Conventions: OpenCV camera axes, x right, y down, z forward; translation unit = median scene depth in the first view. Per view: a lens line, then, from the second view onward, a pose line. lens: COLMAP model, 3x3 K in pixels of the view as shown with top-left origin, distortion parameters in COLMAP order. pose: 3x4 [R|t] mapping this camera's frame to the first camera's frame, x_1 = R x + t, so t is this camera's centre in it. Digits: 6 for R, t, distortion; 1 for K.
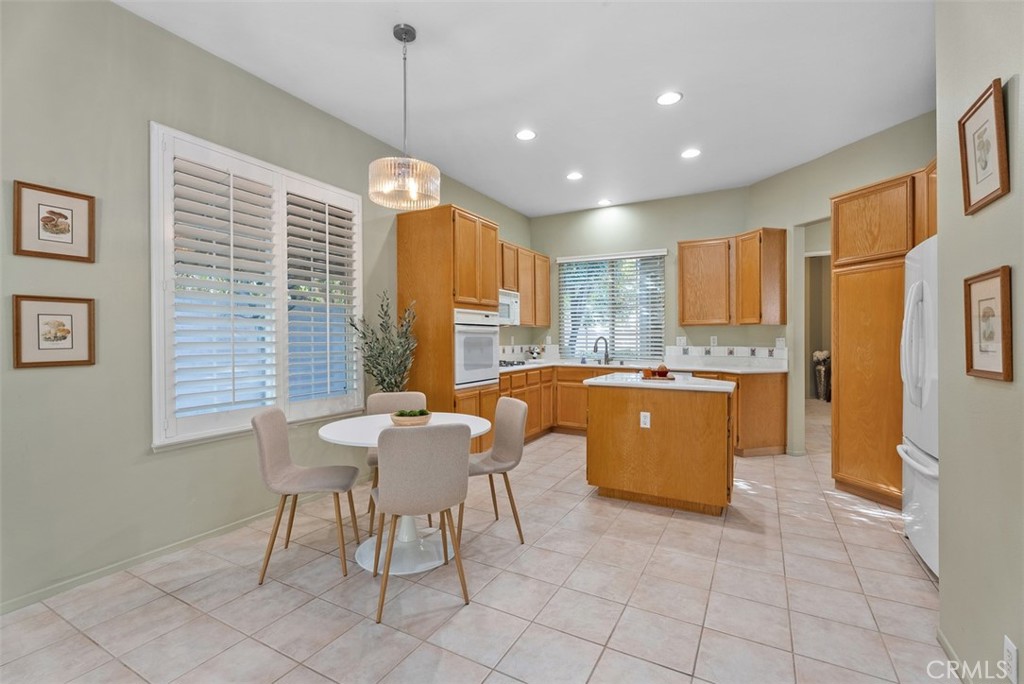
lens RADIAL K [[460.0, 0, 506.2], [0, 460.0, 338.9], [0, 0, 1]] dist [-0.002028, 0.001196]
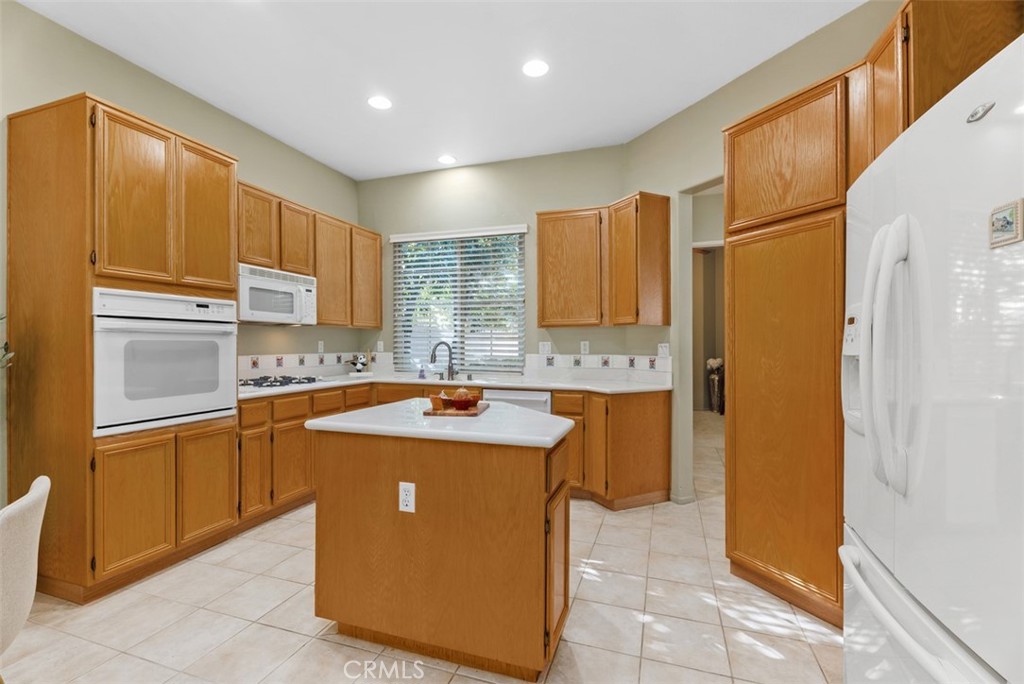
lens RADIAL K [[460.0, 0, 510.0], [0, 460.0, 342.2], [0, 0, 1]] dist [-0.002028, 0.001196]
pose [[0.984116, 0.002168, 0.177513, 0.235402], [-0.001085, 0.999980, -0.006202, 0.000852], [-0.177523, 0.005910, 0.984099, 0.332779]]
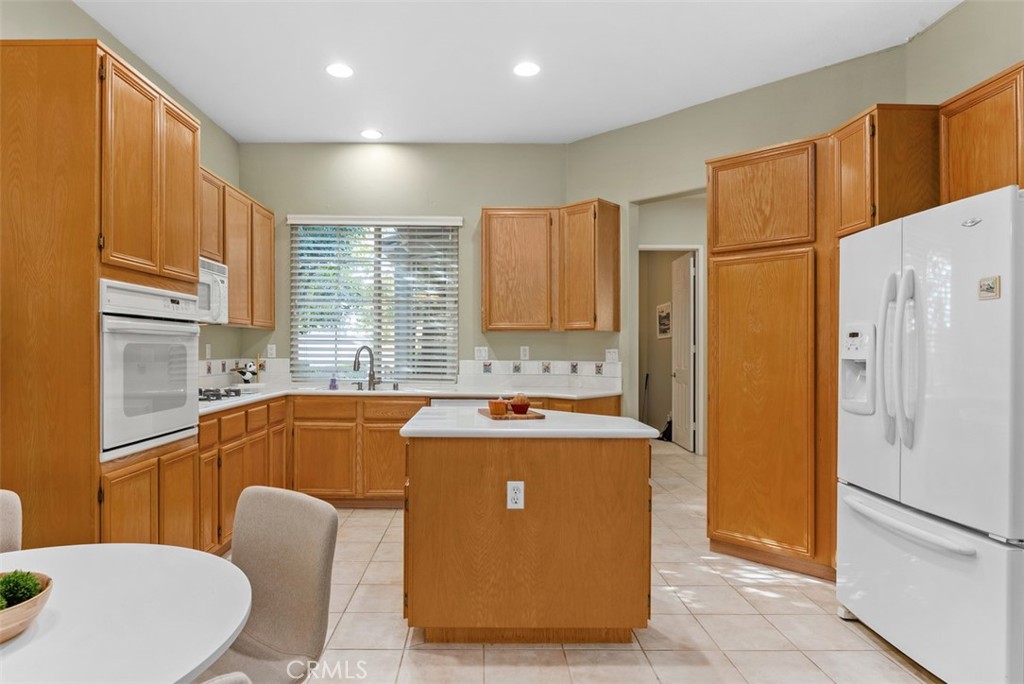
lens RADIAL K [[580.3, 0, 484.9], [0, 580.3, 346.4], [0, 0, 1]] dist [-0.020794, 0.003870]
pose [[0.868128, 0.006856, 0.496293, -0.057668], [-0.004528, 0.999972, -0.005893, 0.000283], [-0.496320, 0.002869, 0.868135, 0.296662]]
